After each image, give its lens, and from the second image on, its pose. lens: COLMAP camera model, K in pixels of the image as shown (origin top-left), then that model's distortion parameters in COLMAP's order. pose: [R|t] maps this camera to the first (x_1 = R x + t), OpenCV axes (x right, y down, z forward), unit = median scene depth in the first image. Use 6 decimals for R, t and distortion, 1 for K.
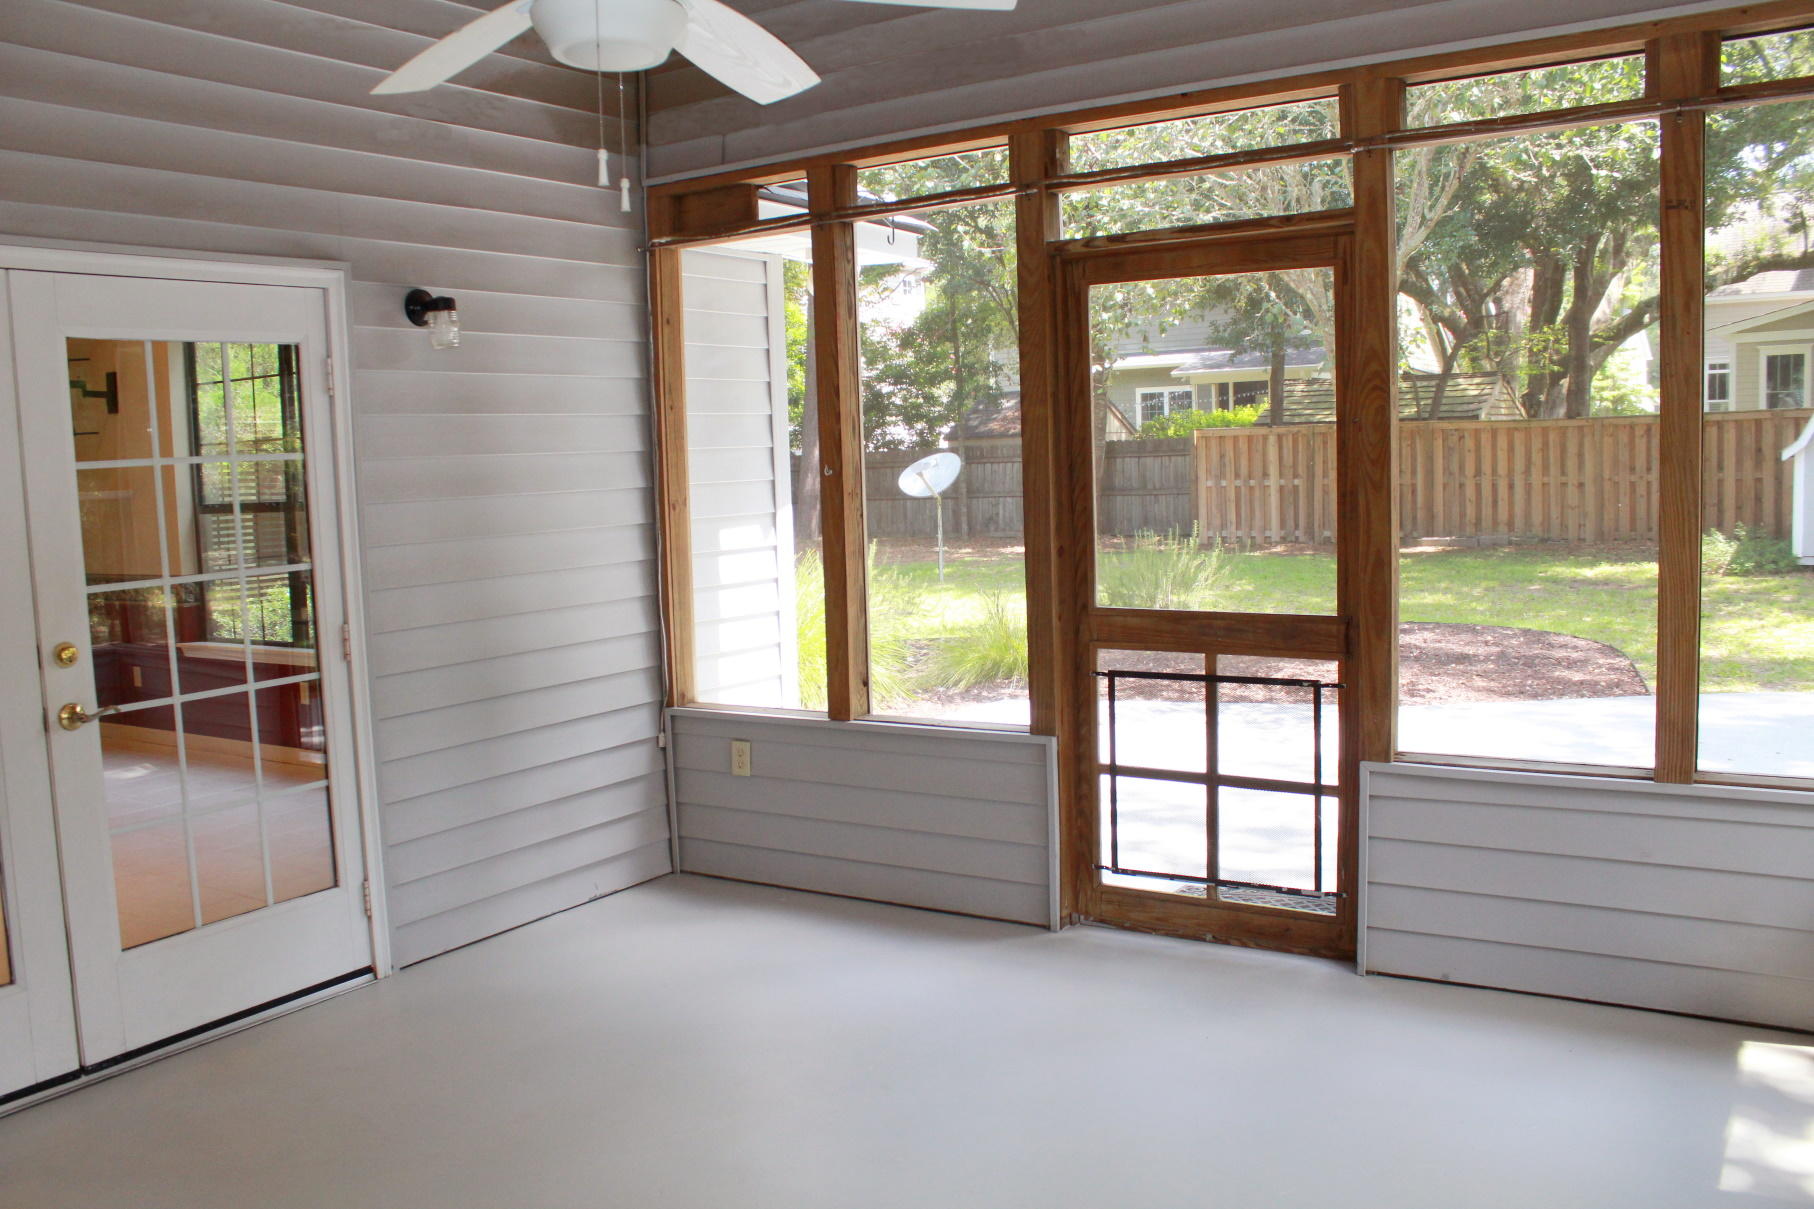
lens RADIAL K [[1596.4, 0, 902.1], [0, 1596.4, 598.4], [0, 0, 1]] dist [-0.121160, 0.148143]
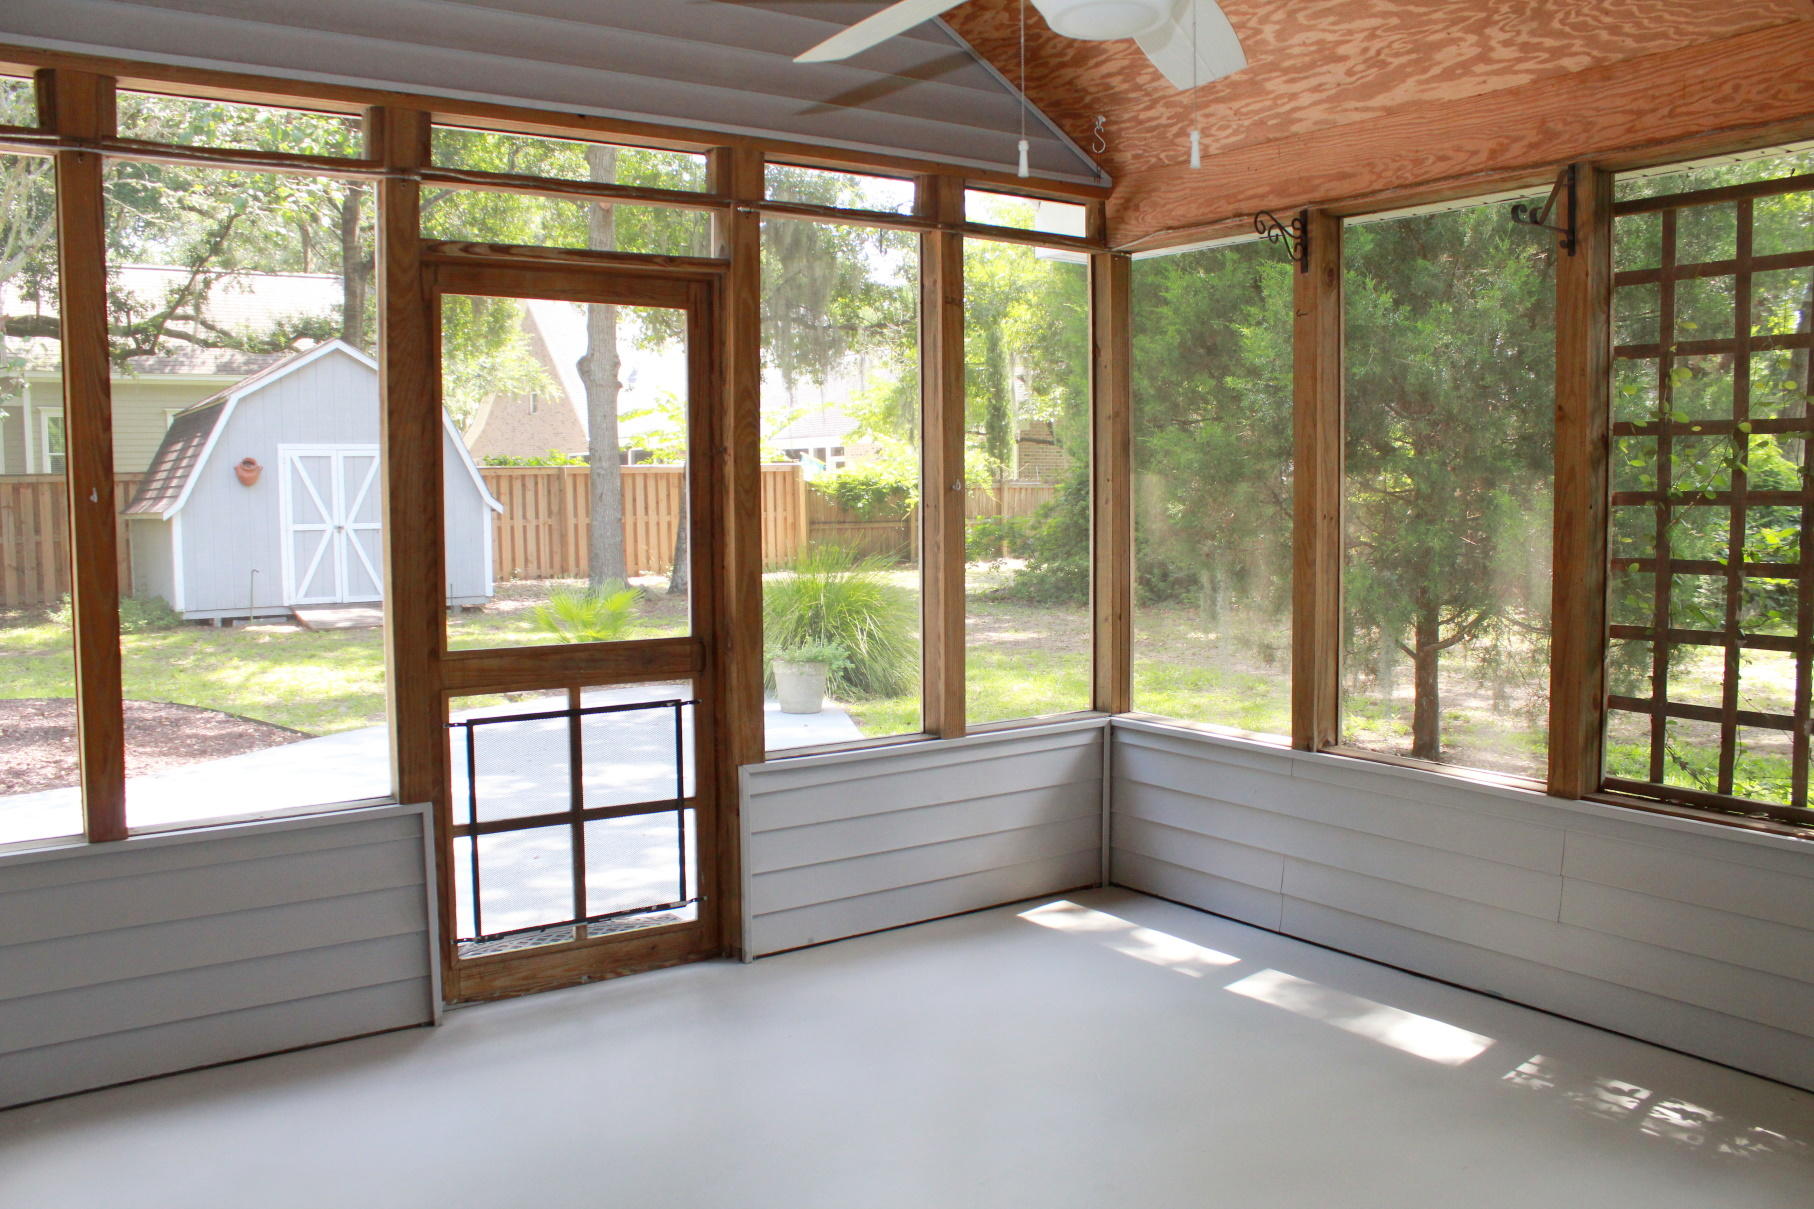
lens RADIAL K [[1596.4, 0, 905.2], [0, 1596.4, 611.0], [0, 0, 1]] dist [-0.121160, 0.148143]
pose [[0.356922, -0.041782, 0.933199, -0.636392], [0.080041, 0.996693, 0.014011, -0.009457], [-0.930699, 0.069694, 0.359086, 0.452901]]
